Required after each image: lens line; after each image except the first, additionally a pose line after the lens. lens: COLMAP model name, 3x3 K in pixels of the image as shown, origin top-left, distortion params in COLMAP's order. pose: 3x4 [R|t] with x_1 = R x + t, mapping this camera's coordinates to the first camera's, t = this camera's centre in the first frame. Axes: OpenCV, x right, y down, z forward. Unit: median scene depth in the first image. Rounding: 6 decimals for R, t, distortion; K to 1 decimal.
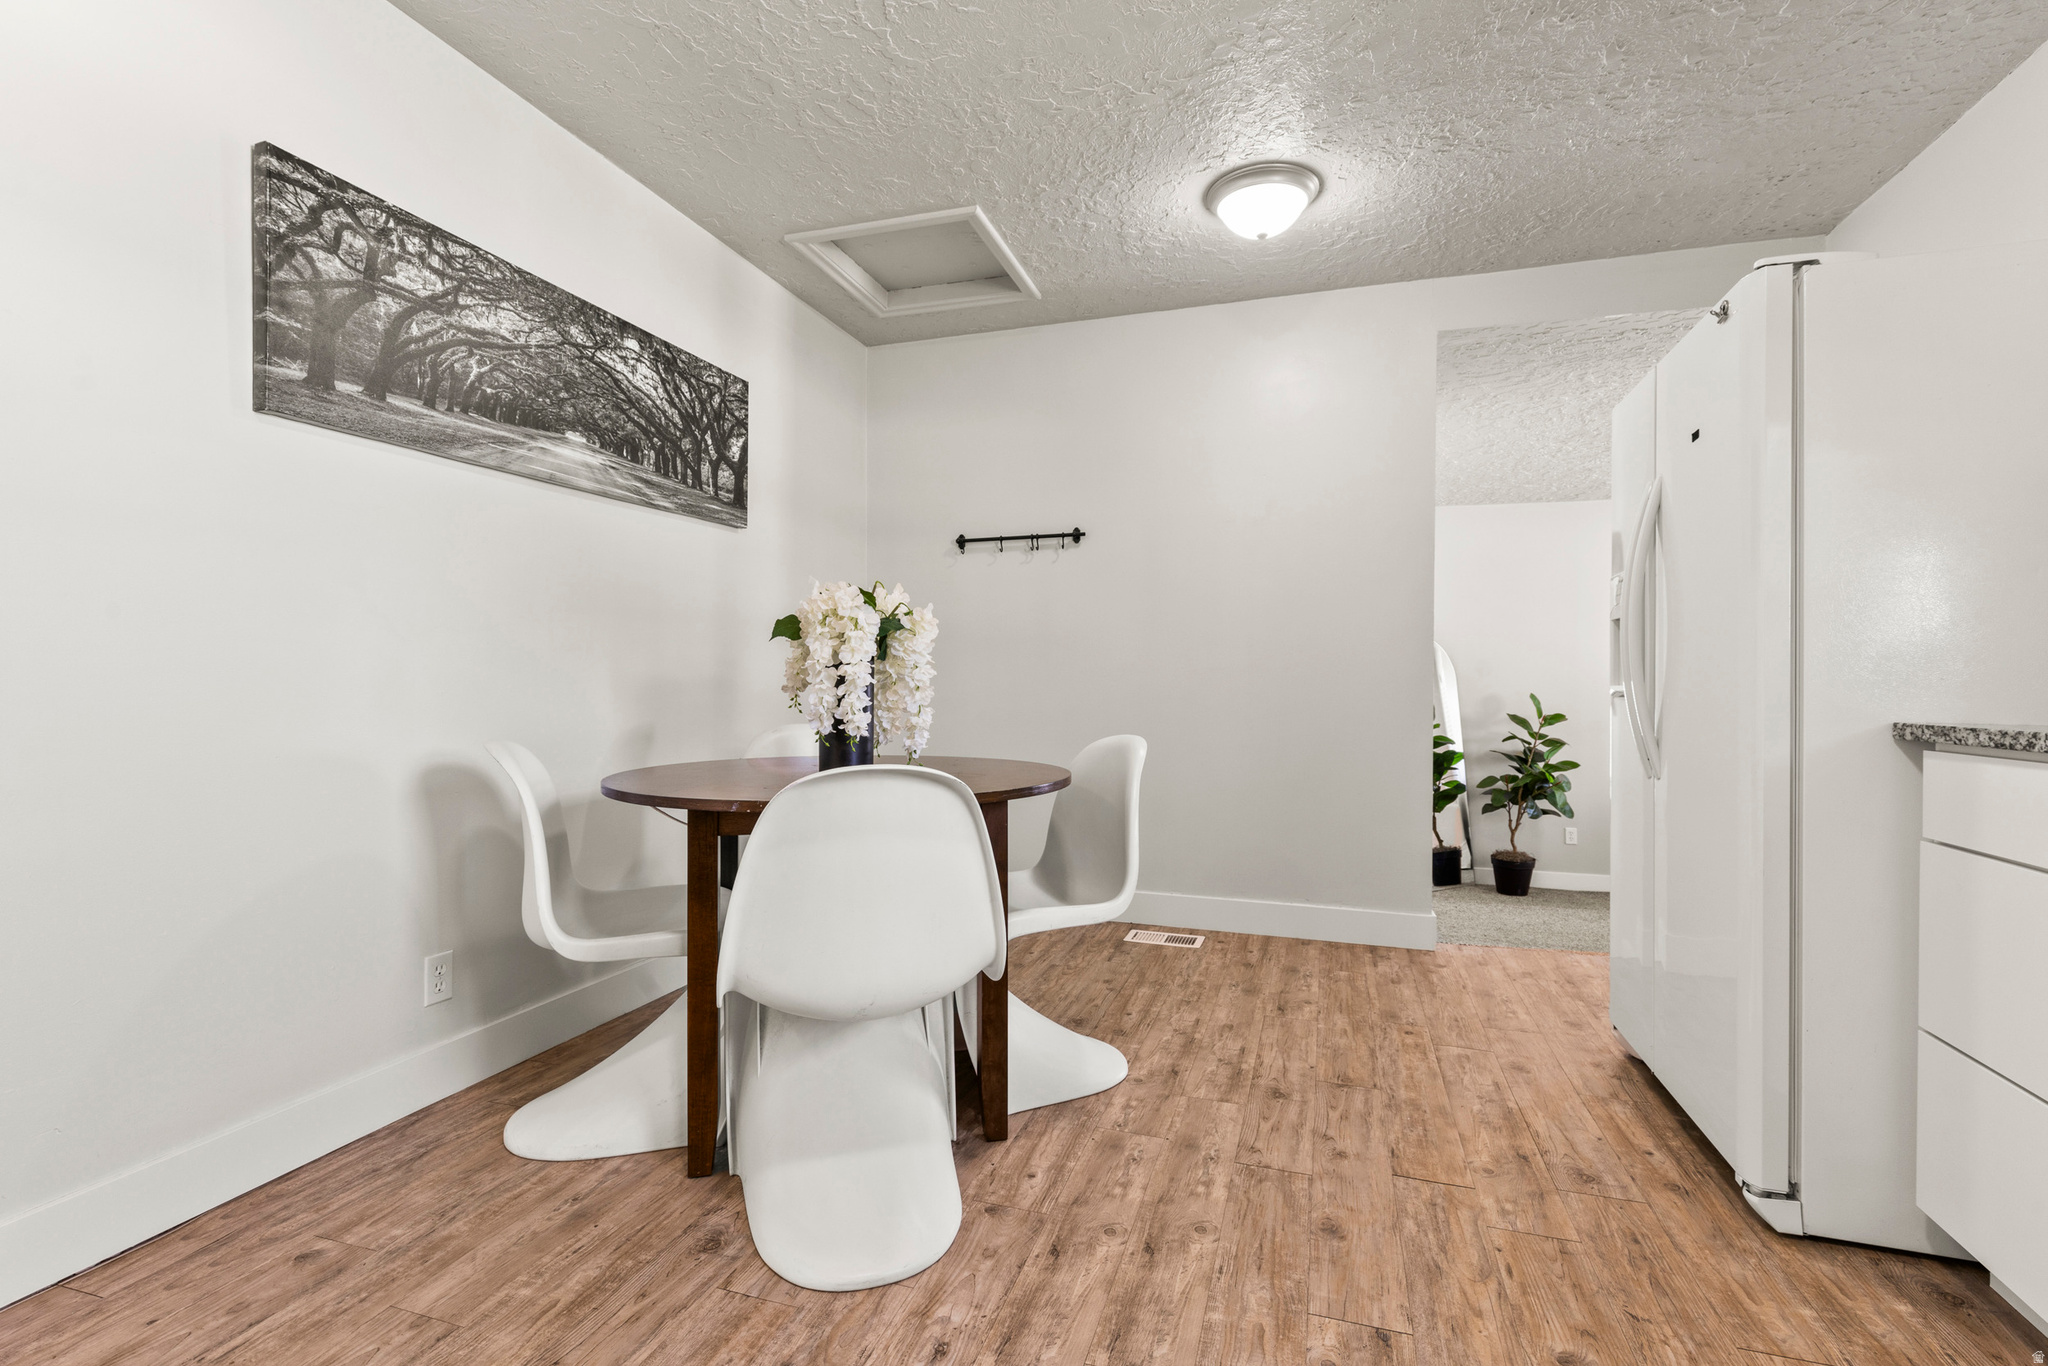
lens RADIAL K [[935.3, 0, 1004.2], [0, 935.3, 684.3], [0, 0, 1]] dist [0.003877, 0.001947]
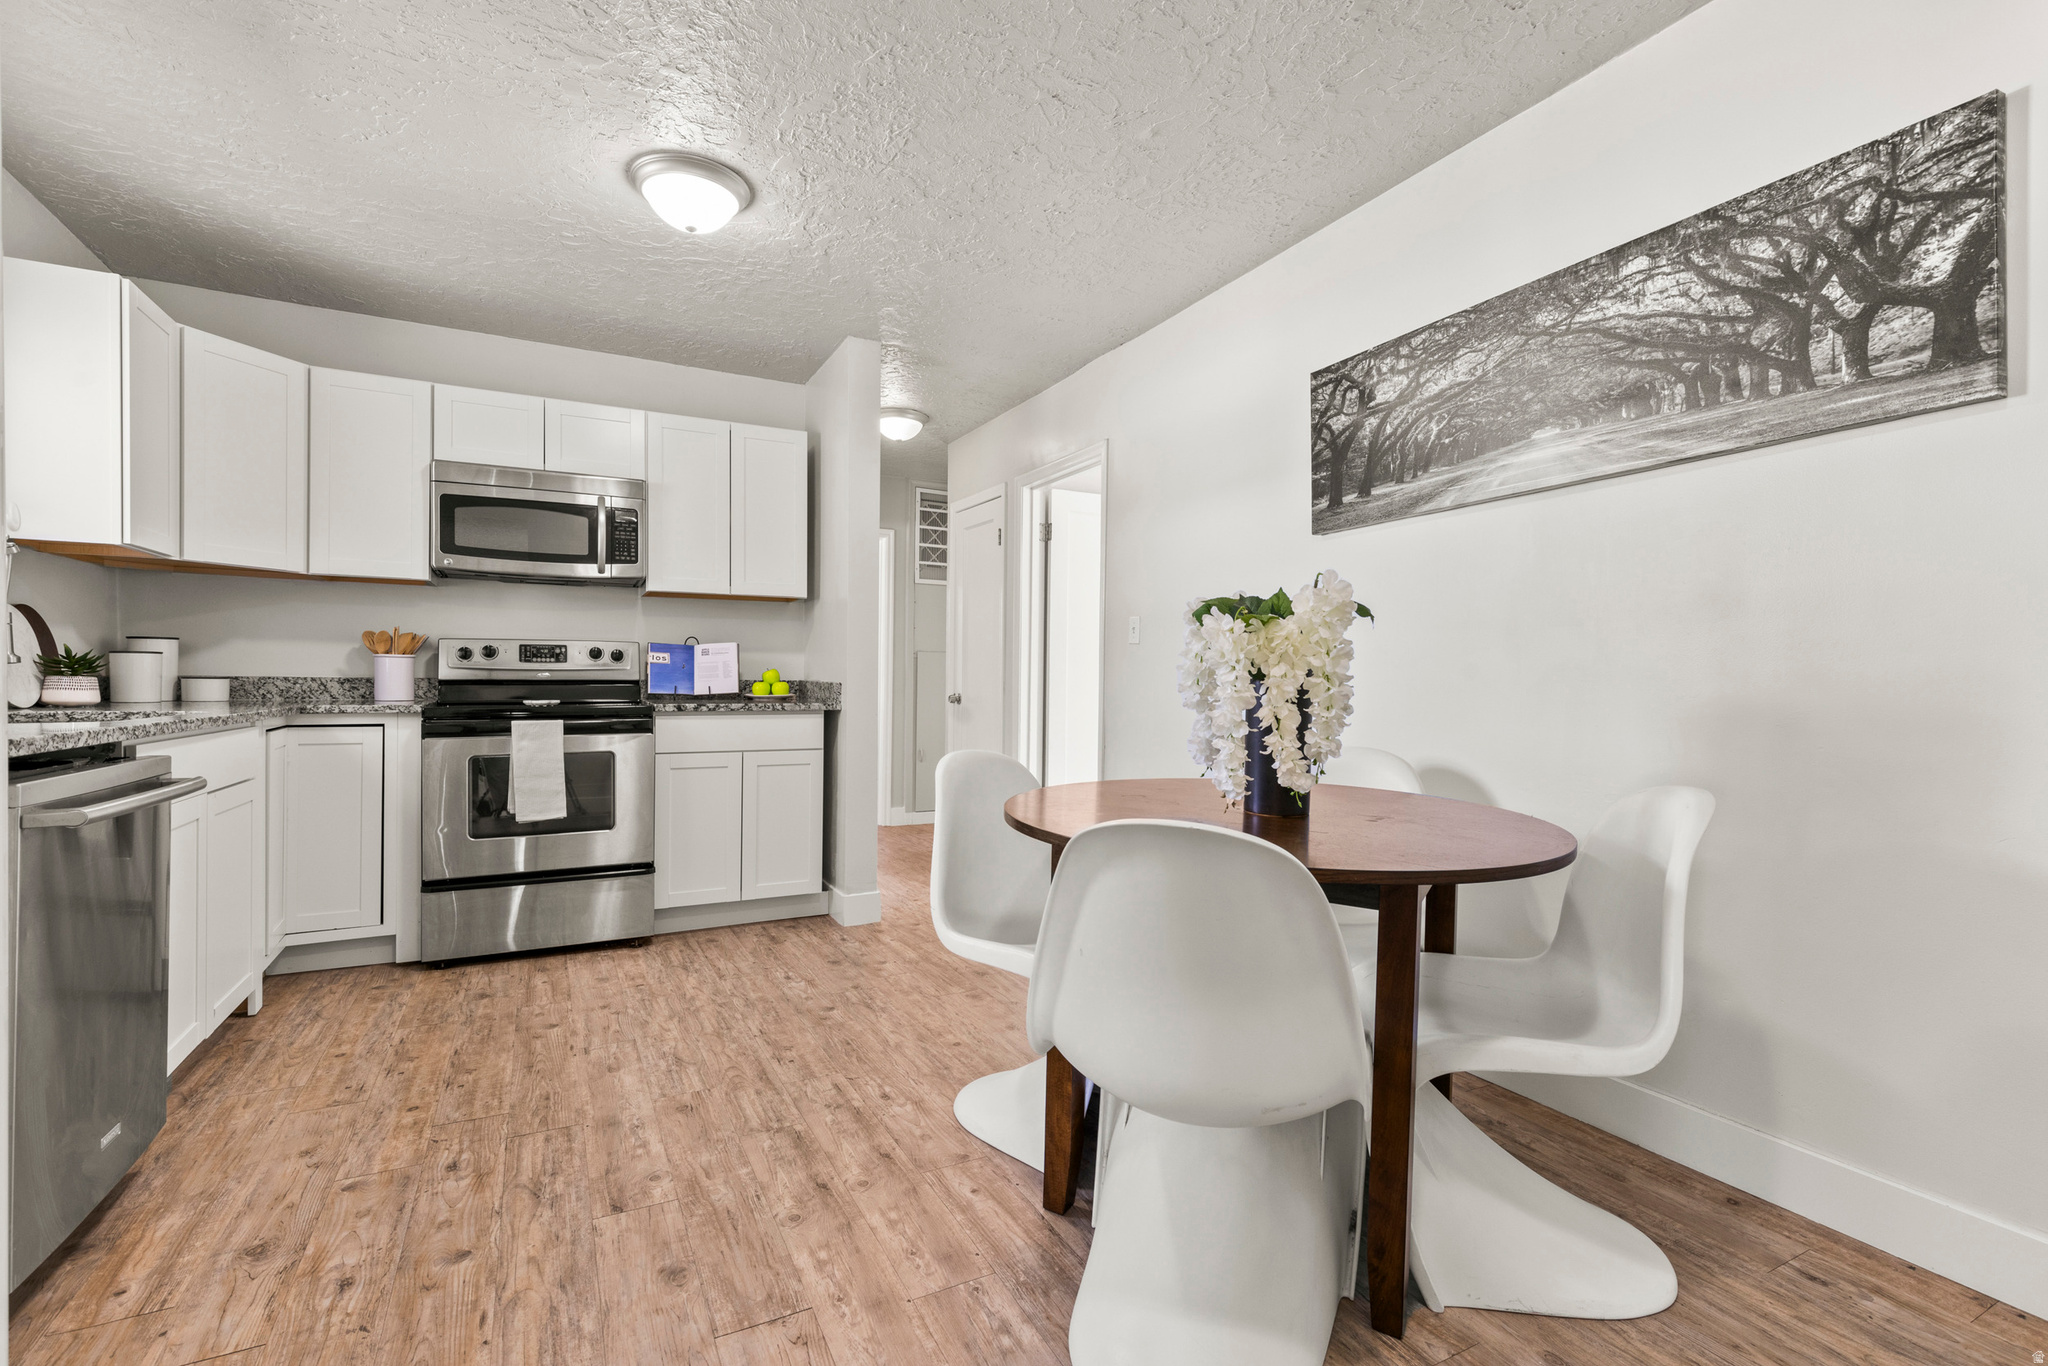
lens RADIAL K [[929.3, 0, 1039.7], [0, 929.3, 685.6], [0, 0, 1]] dist [0.008409, -0.000111]
pose [[-0.677725, -0.009759, -0.735251, 0.648984], [-0.015766, 0.999875, 0.001261, -0.018598], [0.735146, 0.012446, -0.677794, 1.546289]]
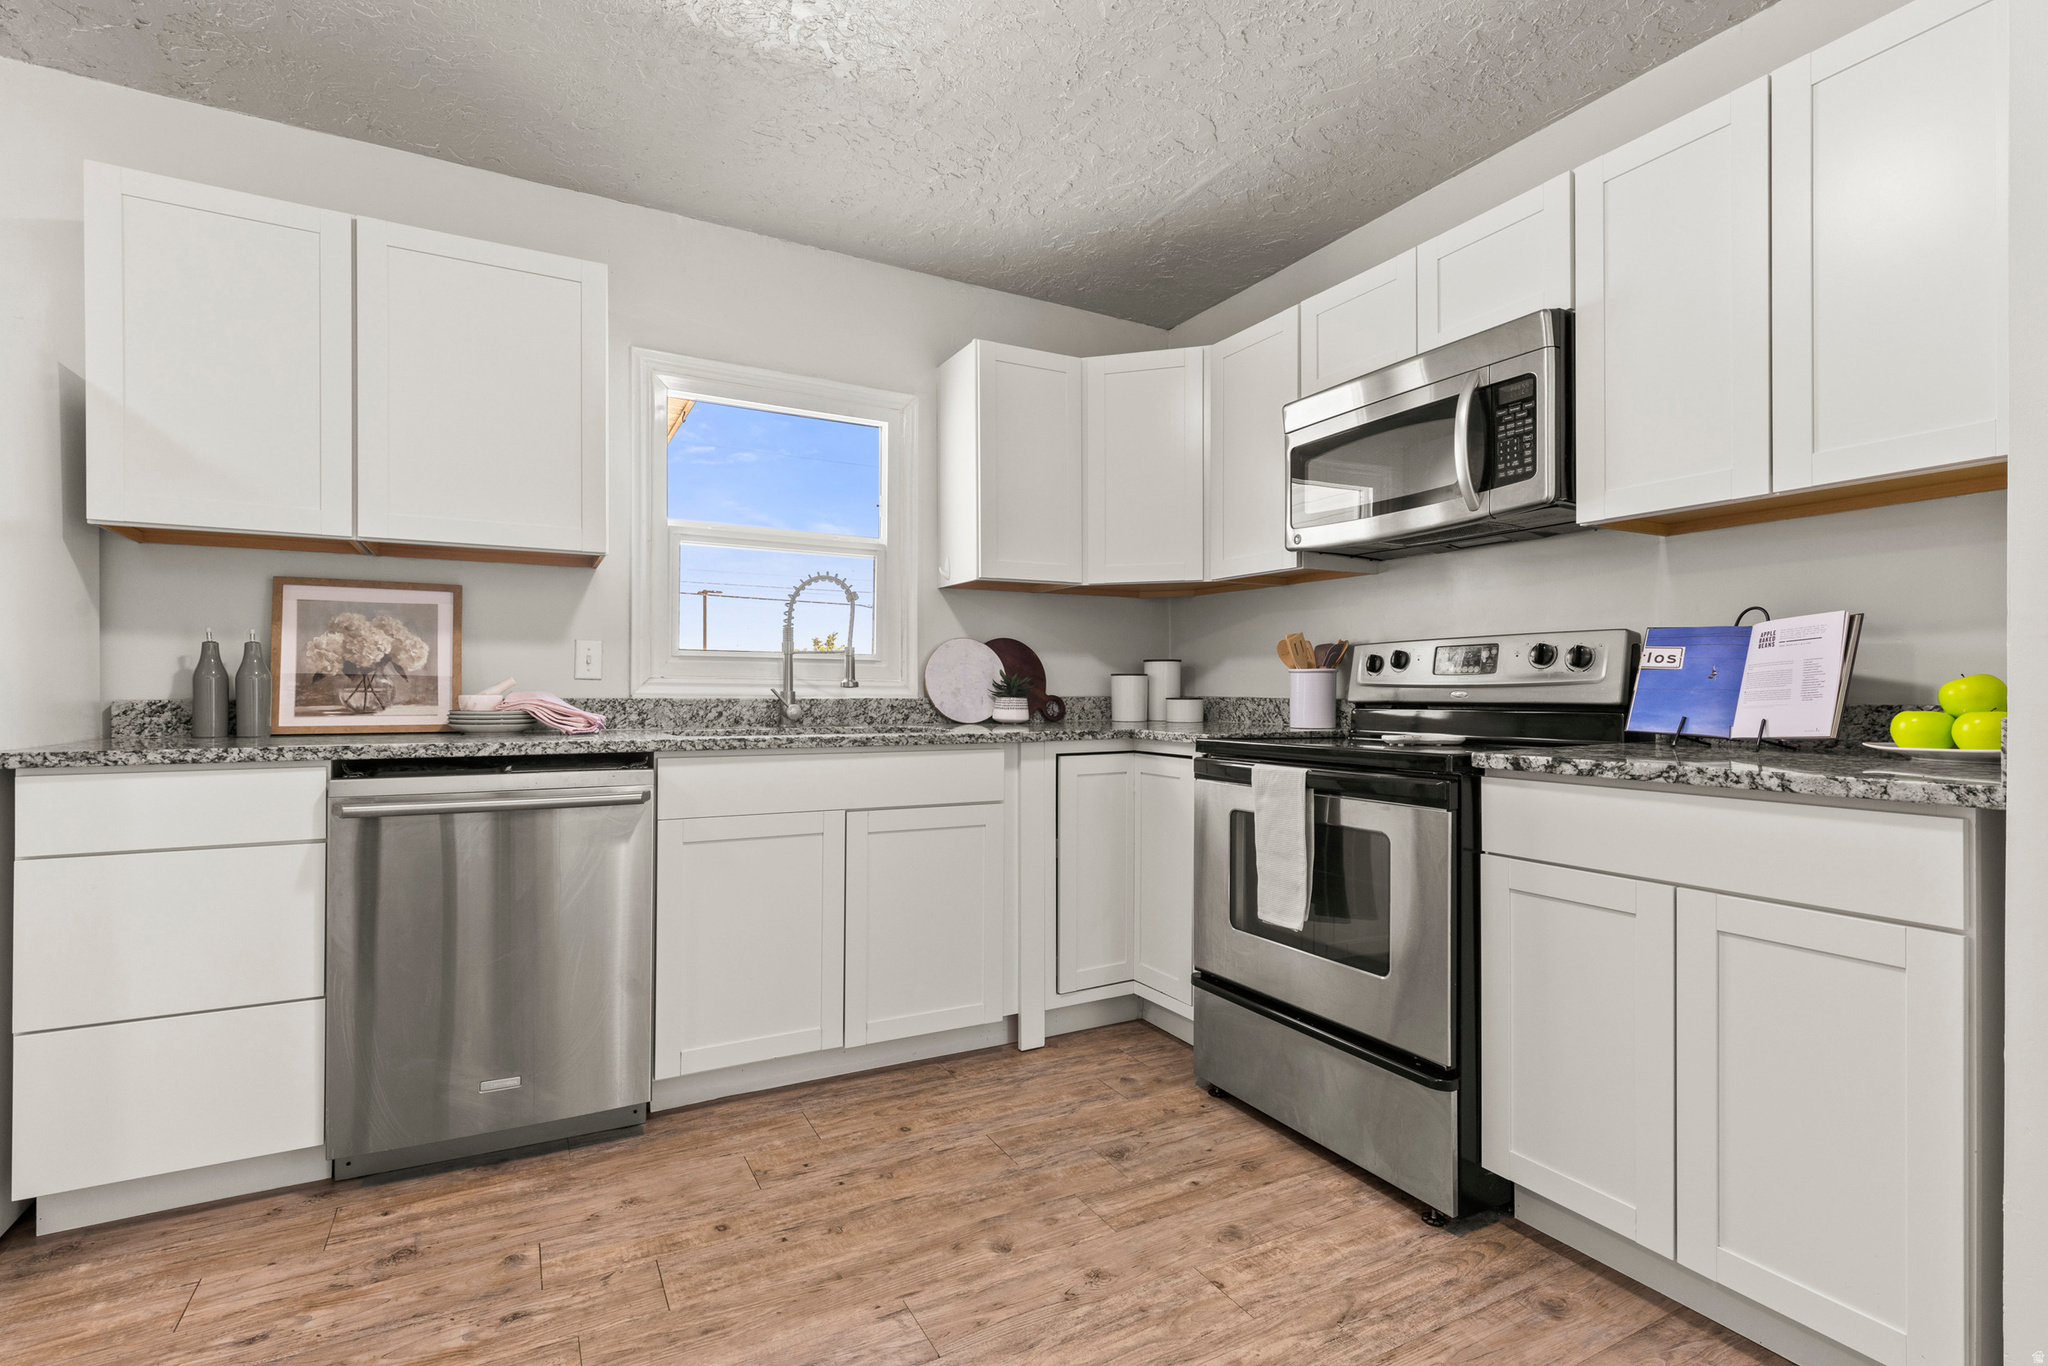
lens RADIAL K [[929.3, 0, 1008.3], [0, 929.3, 689.0], [0, 0, 1]] dist [0.008409, -0.000111]
pose [[-0.725687, -0.008615, 0.687971, -0.441346], [-0.005273, 0.999962, 0.006960, -0.033264], [-0.688005, 0.001424, -0.725705, 0.752891]]
